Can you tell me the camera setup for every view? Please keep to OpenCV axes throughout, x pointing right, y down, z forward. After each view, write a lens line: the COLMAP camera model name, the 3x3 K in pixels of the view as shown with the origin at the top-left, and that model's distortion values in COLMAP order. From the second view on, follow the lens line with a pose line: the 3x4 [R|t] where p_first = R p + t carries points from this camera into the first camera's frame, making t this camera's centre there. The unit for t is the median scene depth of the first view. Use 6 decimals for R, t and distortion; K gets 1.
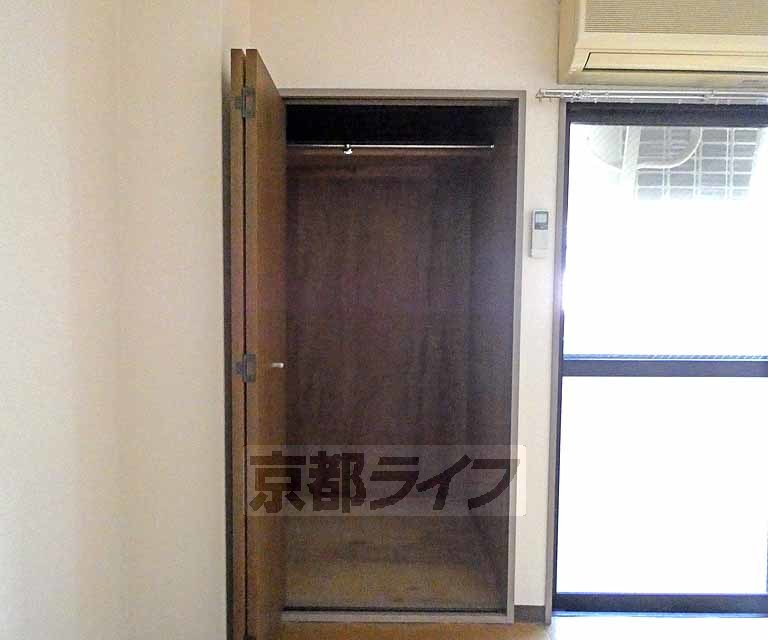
lens RADIAL K [[499.6, 0, 384.0], [0, 499.6, 320.0], [0, 0, 1]] dist [-0.002634, -0.001973]
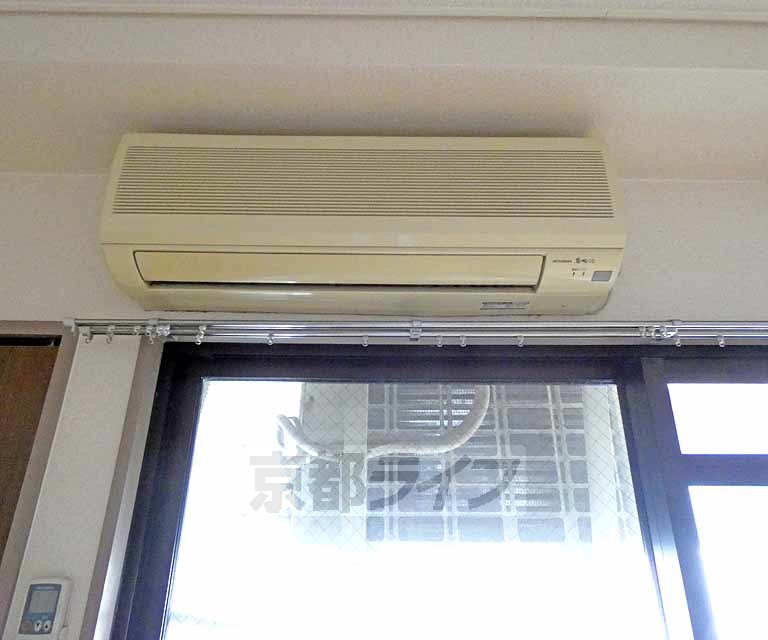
lens RADIAL K [[499.6, 0, 384.0], [0, 499.6, 320.0], [0, 0, 1]] dist [-0.002634, -0.001973]
pose [[0.999984, -0.000814, 0.005518, 0.537785], [0.003109, 0.902713, -0.430233, -0.213721], [-0.004631, 0.430243, 0.902701, 0.476498]]
